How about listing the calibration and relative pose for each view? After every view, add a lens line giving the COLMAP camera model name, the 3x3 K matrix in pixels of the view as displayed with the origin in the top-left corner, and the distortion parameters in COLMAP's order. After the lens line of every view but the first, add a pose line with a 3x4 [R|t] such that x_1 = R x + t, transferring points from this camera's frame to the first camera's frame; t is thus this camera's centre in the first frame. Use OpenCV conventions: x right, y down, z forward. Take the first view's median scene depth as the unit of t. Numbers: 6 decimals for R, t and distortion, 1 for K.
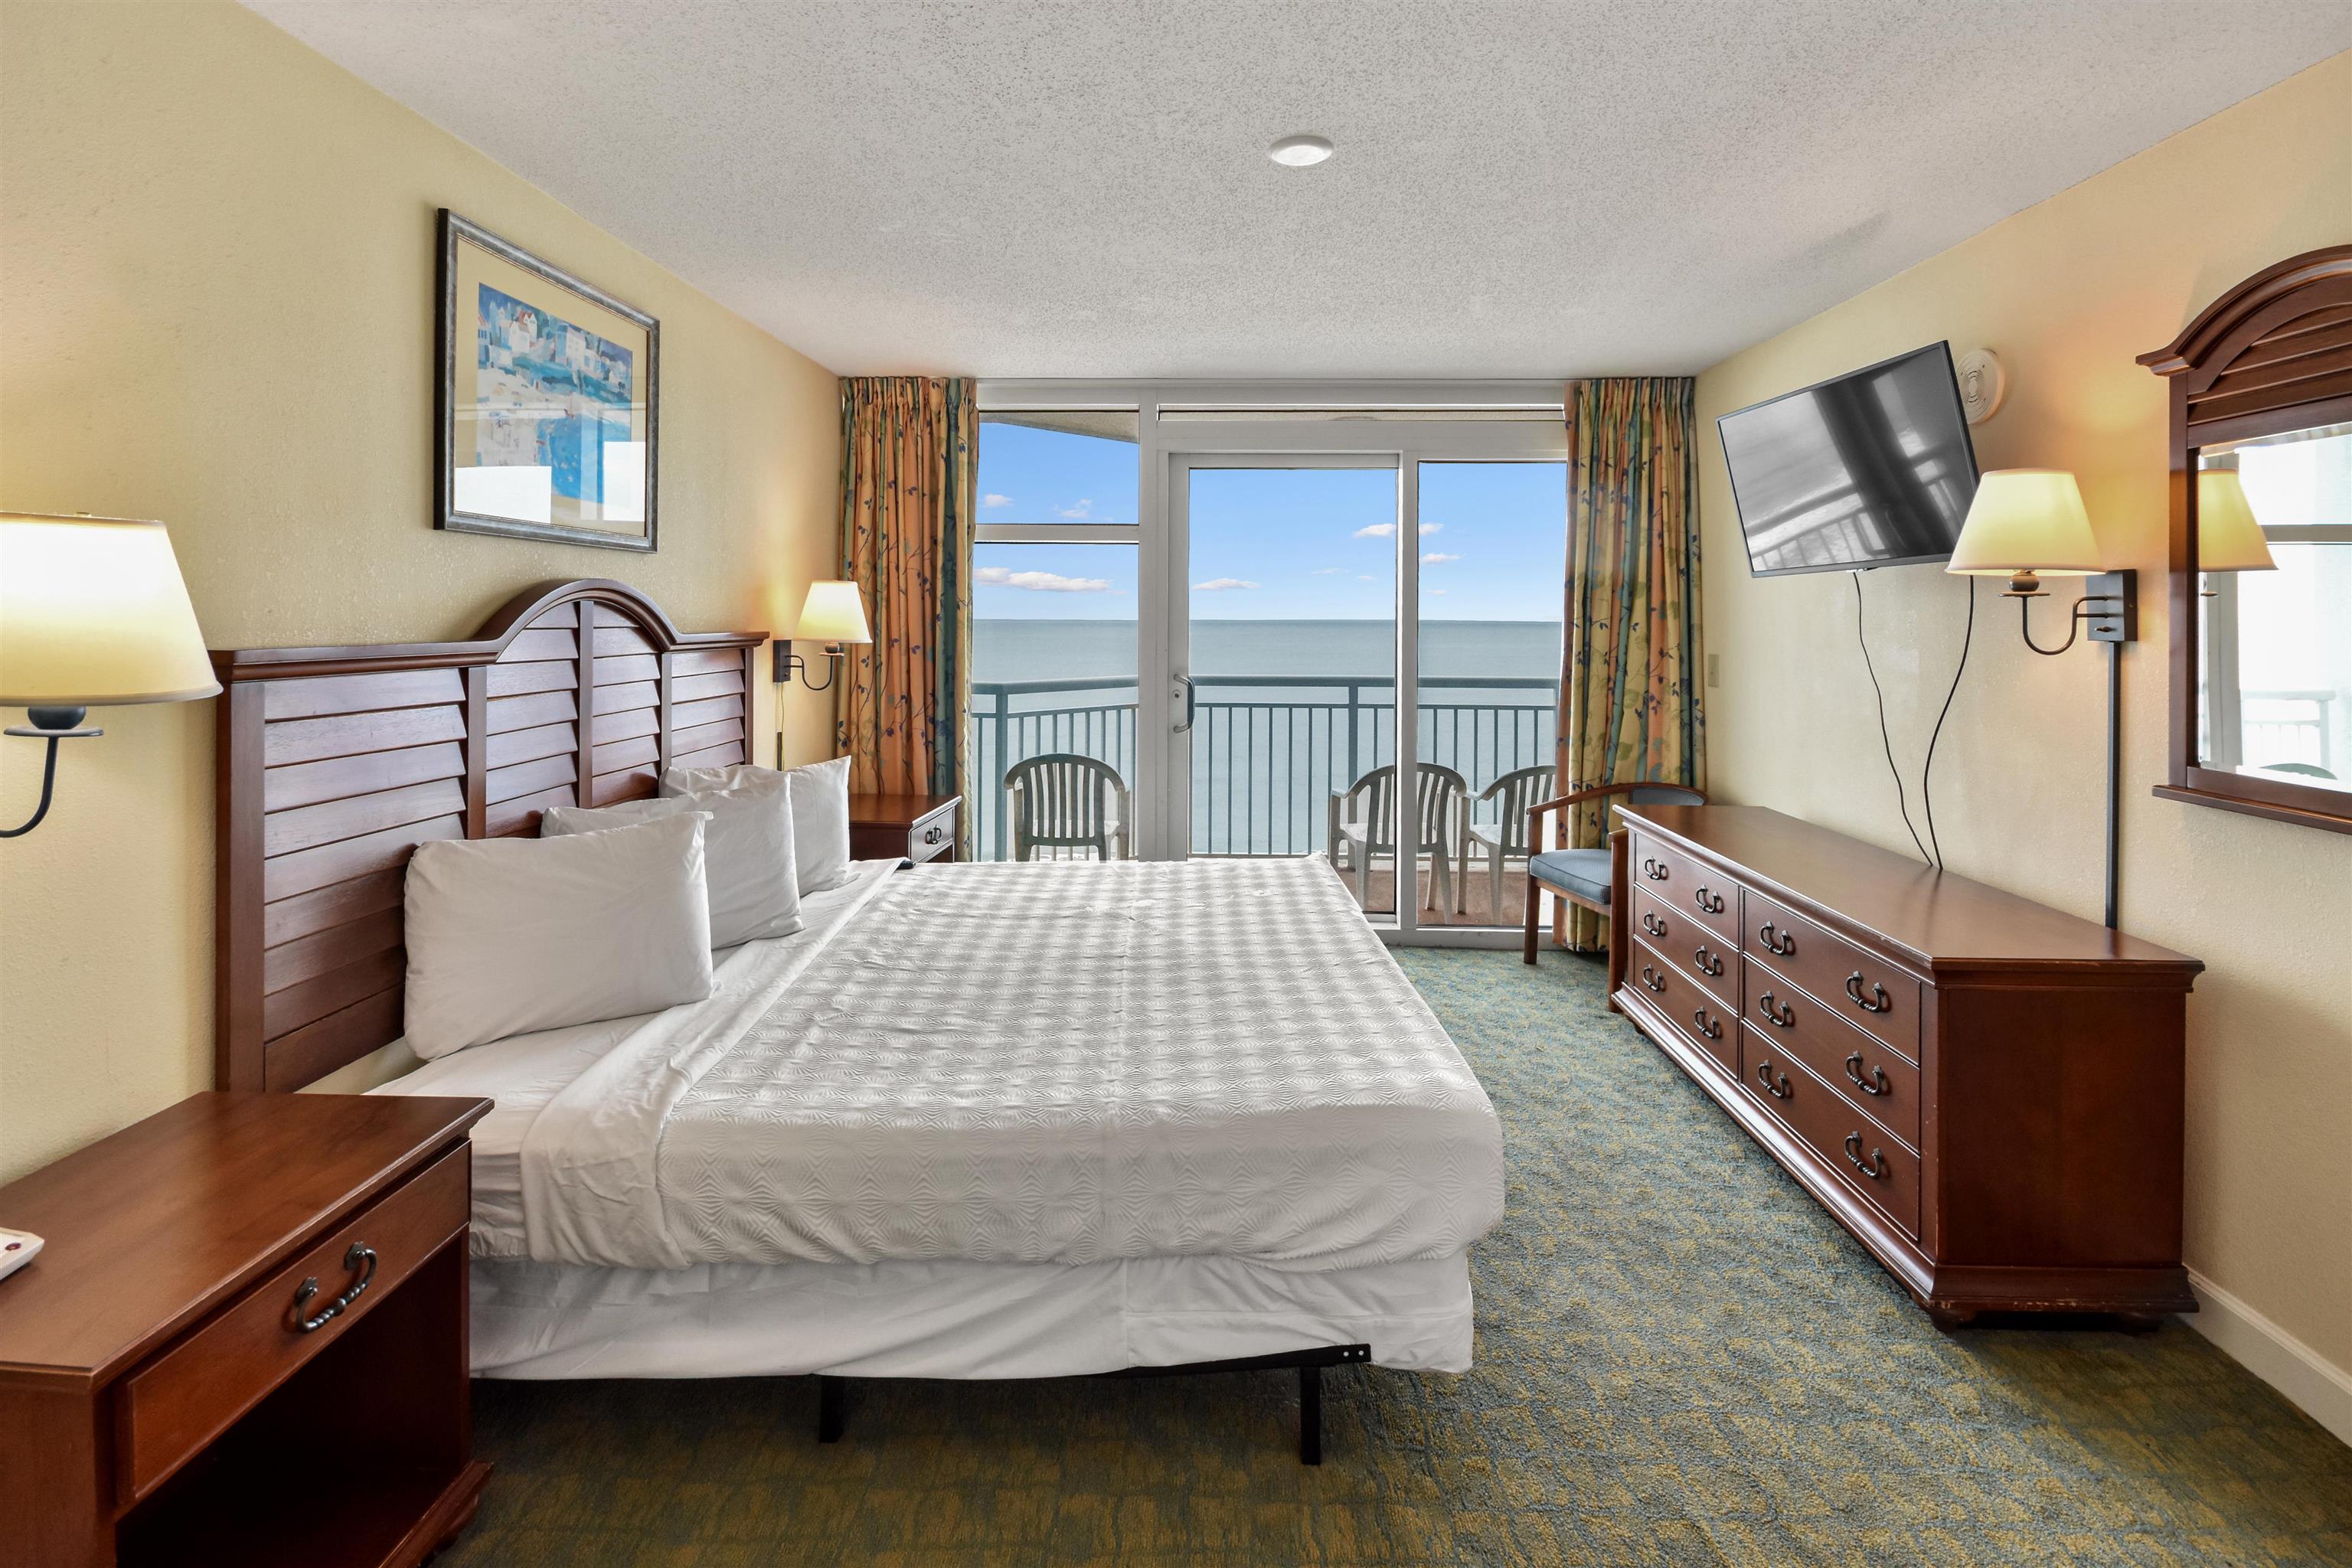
lens RADIAL K [[1060.2, 0, 1187.1], [0, 1060.2, 706.7], [0, 0, 1]] dist [0.001509, -0.009873]
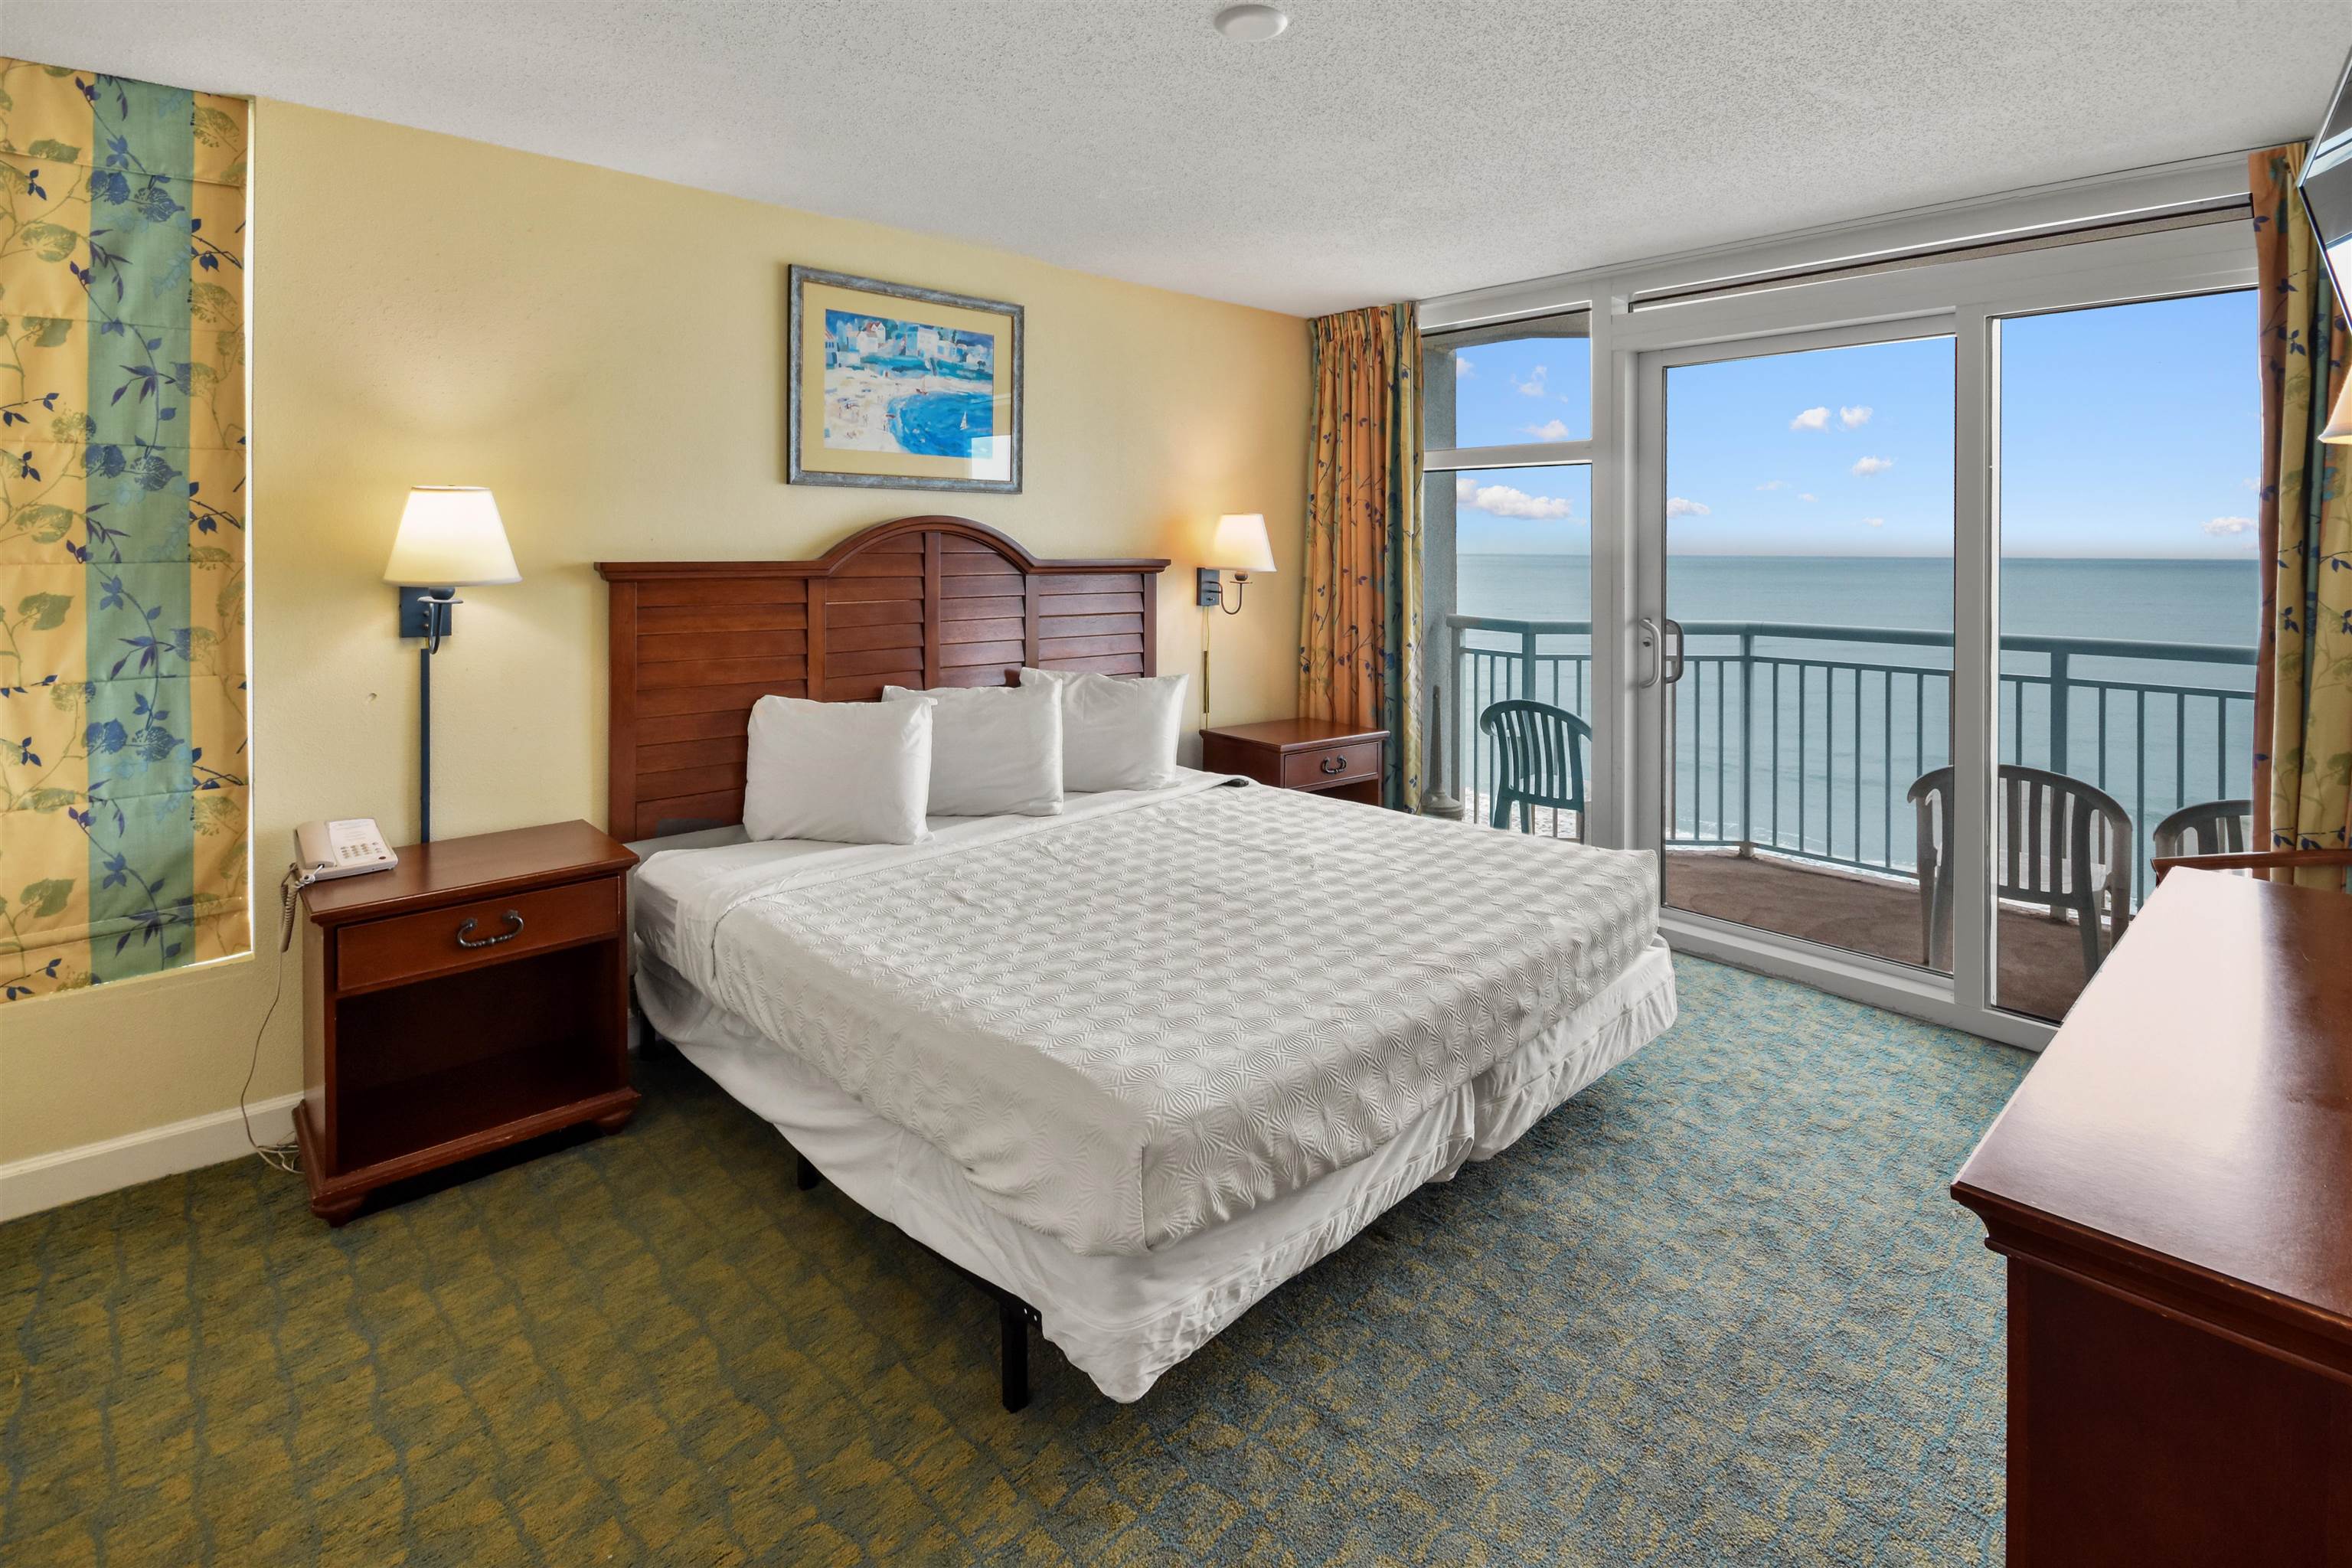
lens RADIAL K [[1101.1, 0, 1174.2], [0, 1101.1, 626.9], [0, 0, 1]] dist [0.001974, 0.000006]
pose [[0.708462, 0.051348, -0.703879, 0.363053], [-0.063369, 0.997949, 0.009018, -0.008230], [0.702899, 0.038215, 0.710263, 0.144551]]
